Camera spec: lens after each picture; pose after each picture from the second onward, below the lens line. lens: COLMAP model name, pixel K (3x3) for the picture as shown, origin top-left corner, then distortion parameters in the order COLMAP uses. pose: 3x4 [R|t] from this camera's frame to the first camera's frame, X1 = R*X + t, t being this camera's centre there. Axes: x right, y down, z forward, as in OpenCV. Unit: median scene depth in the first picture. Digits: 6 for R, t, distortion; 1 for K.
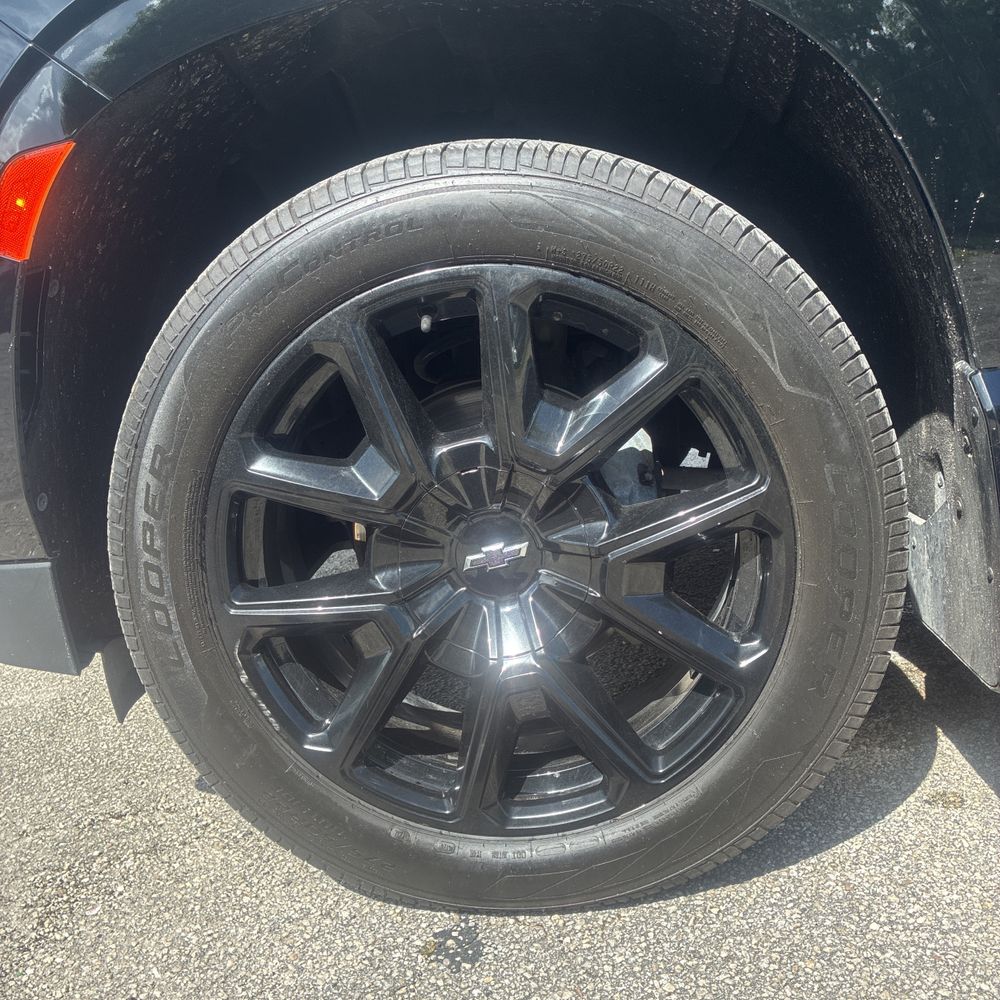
lens RADIAL K [[1026.1, 0, 496.3], [0, 1026.1, 503.0], [0, 0, 1]] dist [0.018348, 0.000000]
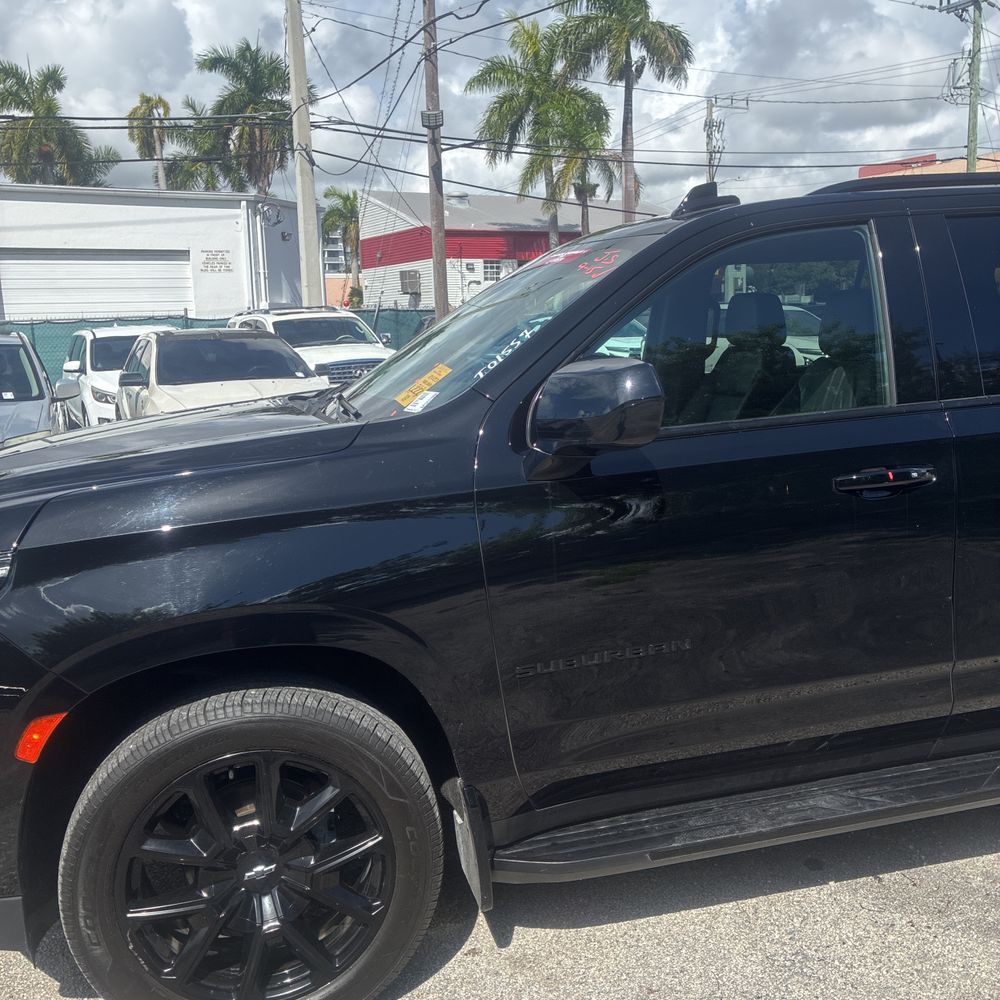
lens RADIAL K [[1026.1, 0, 514.6], [0, 1026.1, 501.0], [0, 0, 1]] dist [0.018348, 0.000000]
pose [[0.944406, 0.008315, 0.328677, -0.213026], [0.019005, 0.996628, -0.079822, -0.543310], [-0.328232, 0.081631, 0.941063, -1.269547]]
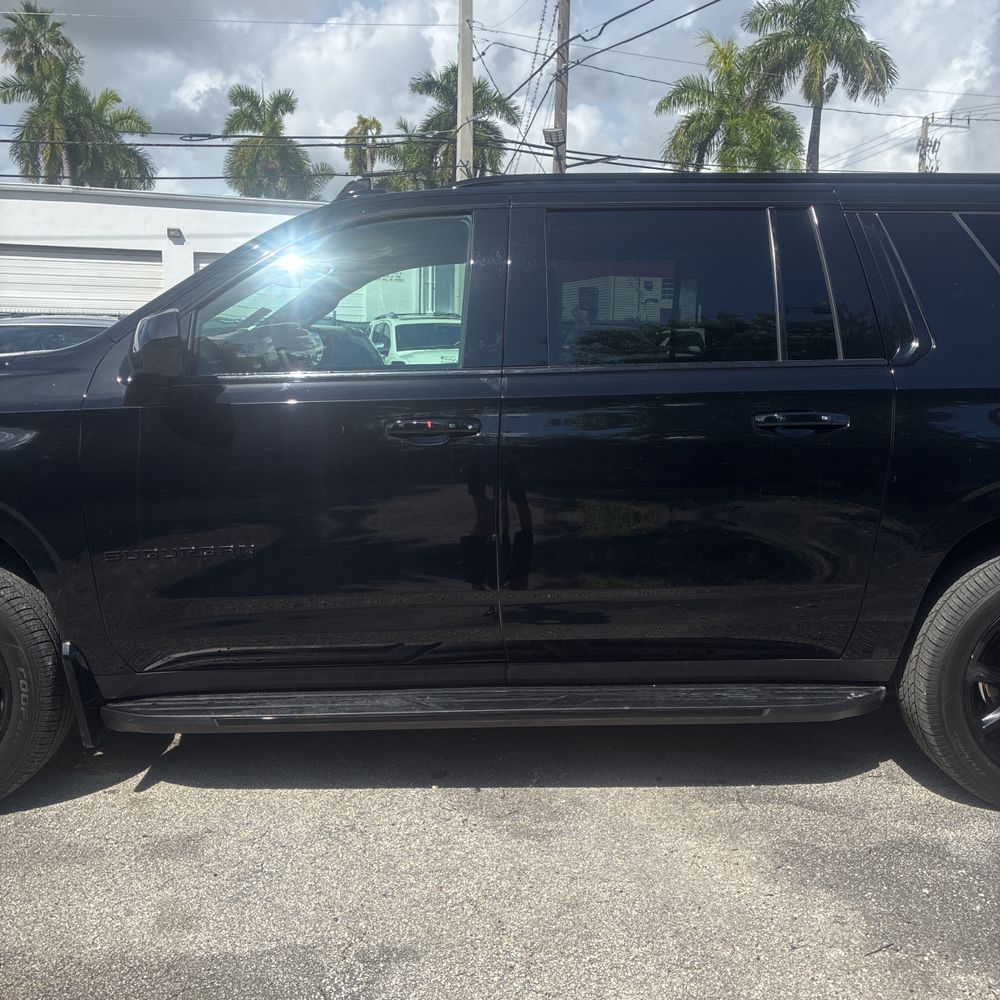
lens RADIAL K [[1026.1, 0, 494.5], [0, 1026.1, 505.7], [0, 0, 1]] dist [0.018348, 0.000000]
pose [[0.988615, 0.089525, 0.120938, 1.209060], [-0.079318, 0.993069, -0.086734, -0.332992], [-0.127864, 0.076154, 0.988864, -2.085366]]
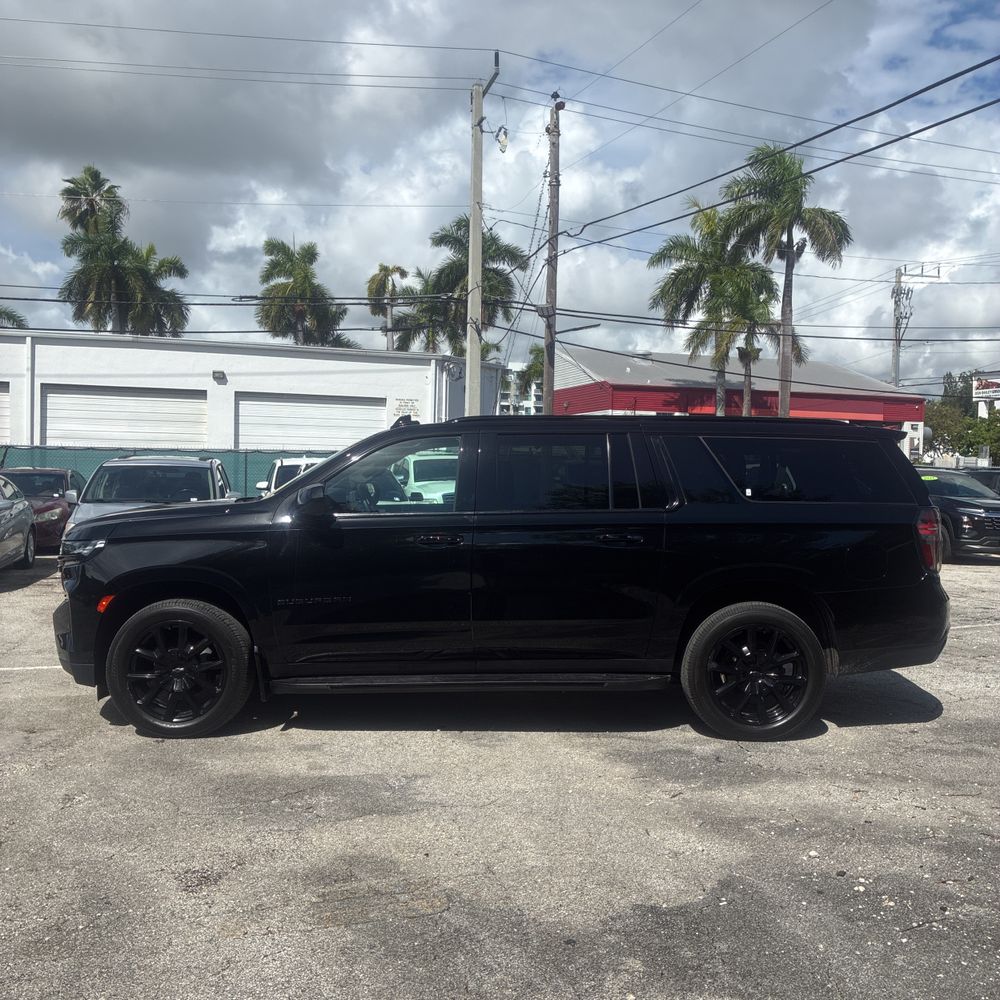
lens RADIAL K [[1026.1, 0, 494.1], [0, 1026.1, 505.2], [0, 0, 1]] dist [0.018348, 0.000000]
pose [[0.989228, 0.109202, 0.097478, 1.083118], [-0.087712, 0.975342, -0.202522, 0.162166], [-0.117190, 0.191791, 0.974414, -4.934450]]
